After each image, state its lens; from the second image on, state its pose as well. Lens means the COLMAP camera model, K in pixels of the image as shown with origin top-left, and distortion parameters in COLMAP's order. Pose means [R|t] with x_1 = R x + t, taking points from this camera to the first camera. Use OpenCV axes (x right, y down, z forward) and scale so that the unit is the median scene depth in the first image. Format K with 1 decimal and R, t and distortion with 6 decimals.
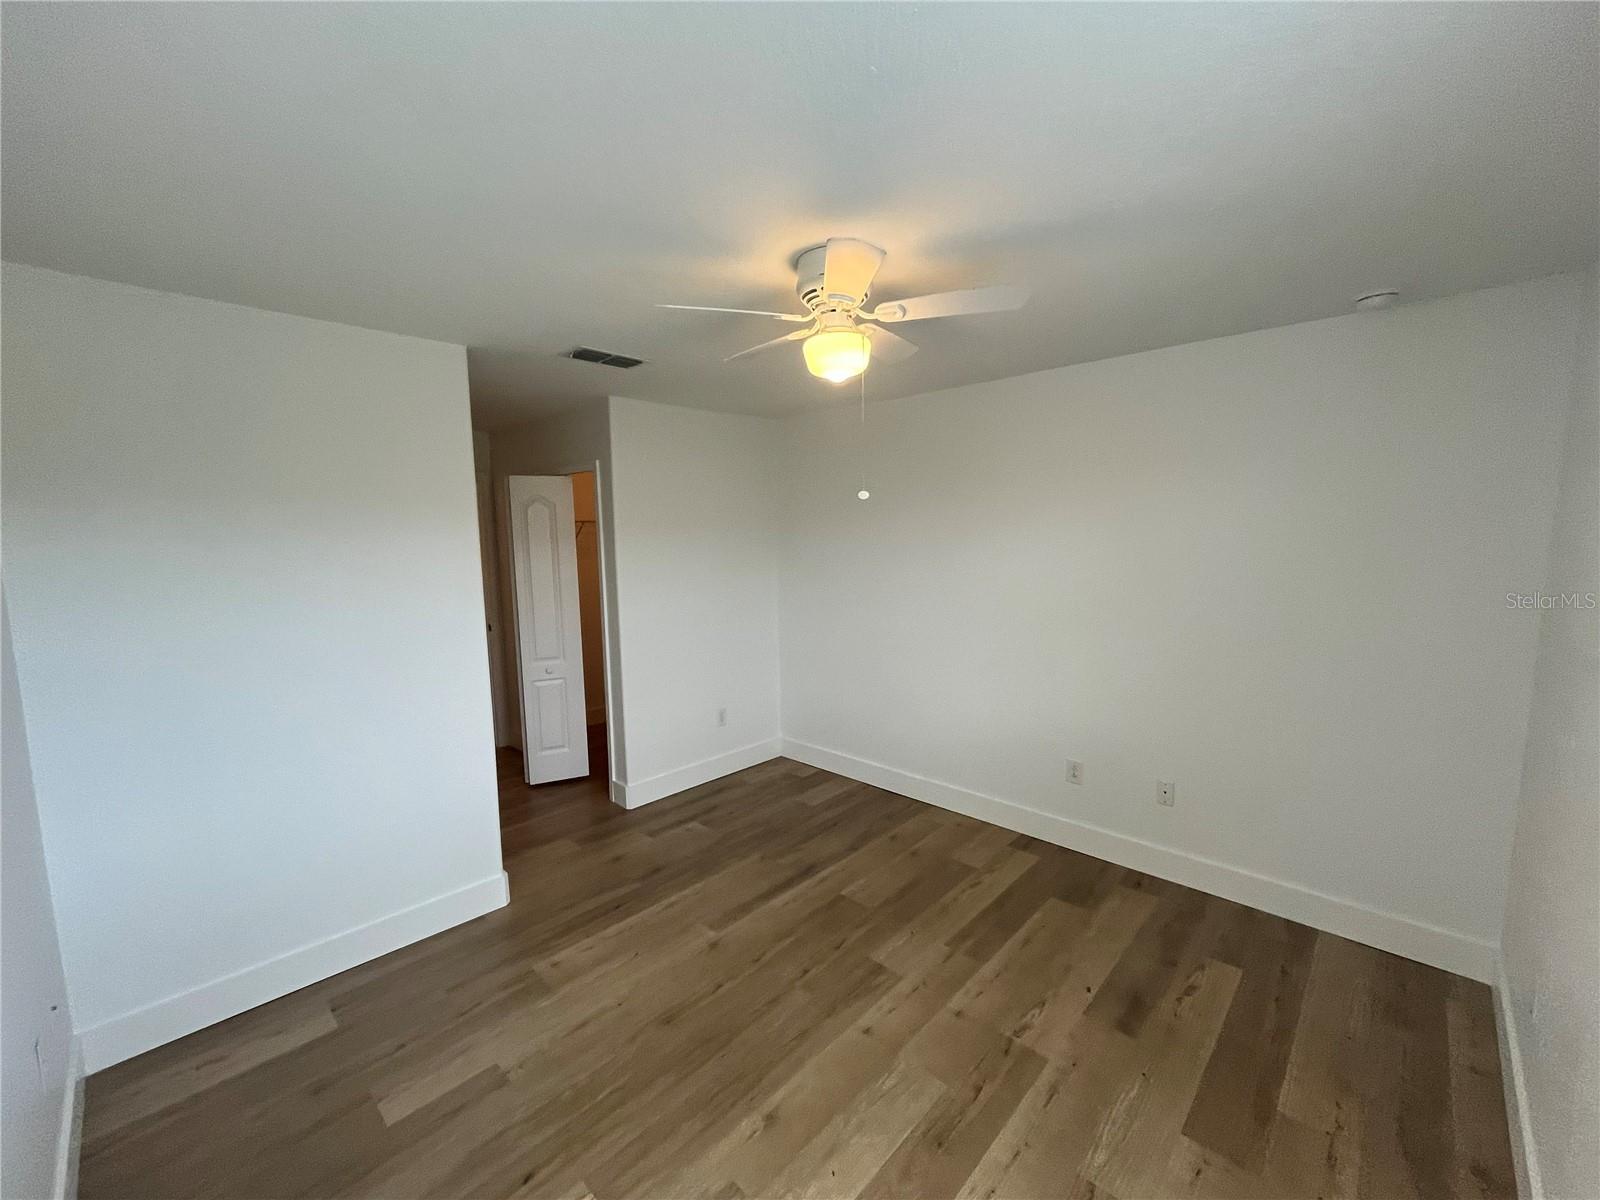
lens RADIAL K [[652.3, 0, 791.2], [0, 652.3, 605.3], [0, 0, 1]] dist [-0.003321, -0.000081]
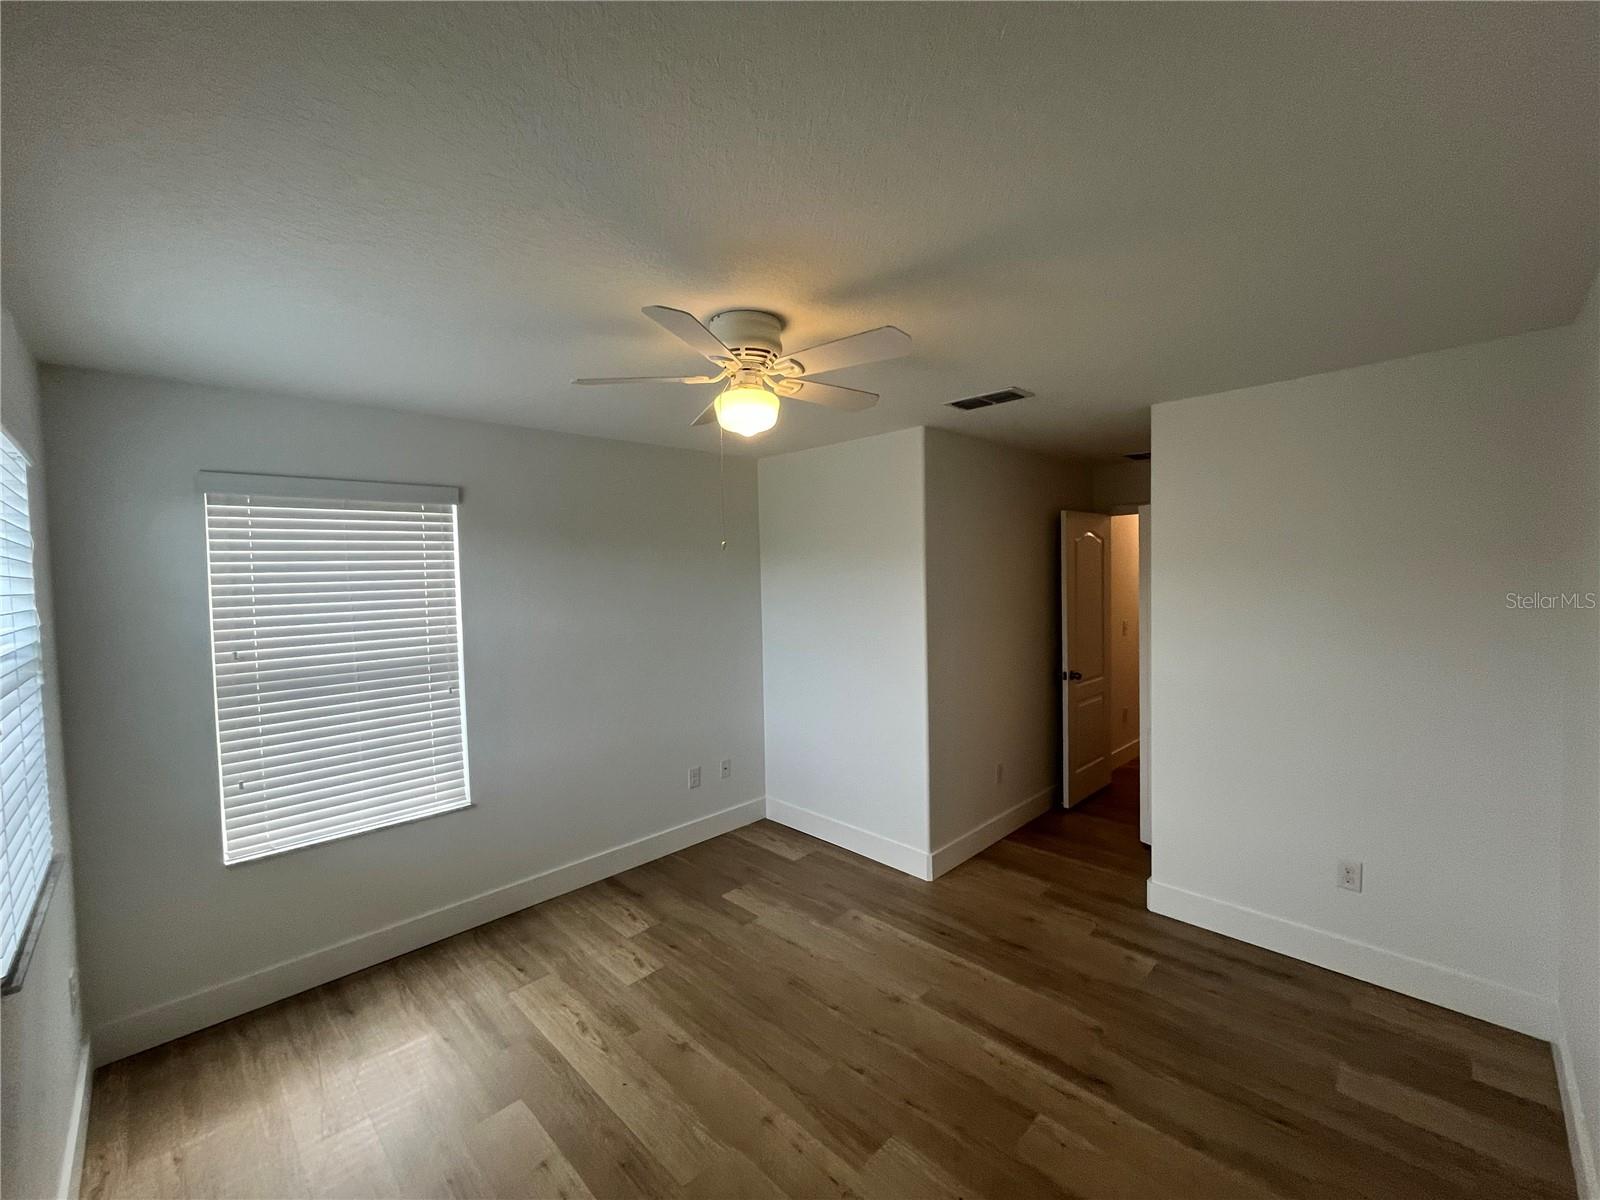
lens RADIAL K [[652.3, 0, 791.2], [0, 652.3, 605.3], [0, 0, 1]] dist [-0.003321, -0.000081]
pose [[-0.021256, 0.069489, -0.997356, 0.823329], [-0.095009, 0.992927, 0.071205, -0.117873], [0.995249, 0.096271, -0.014504, 0.814428]]
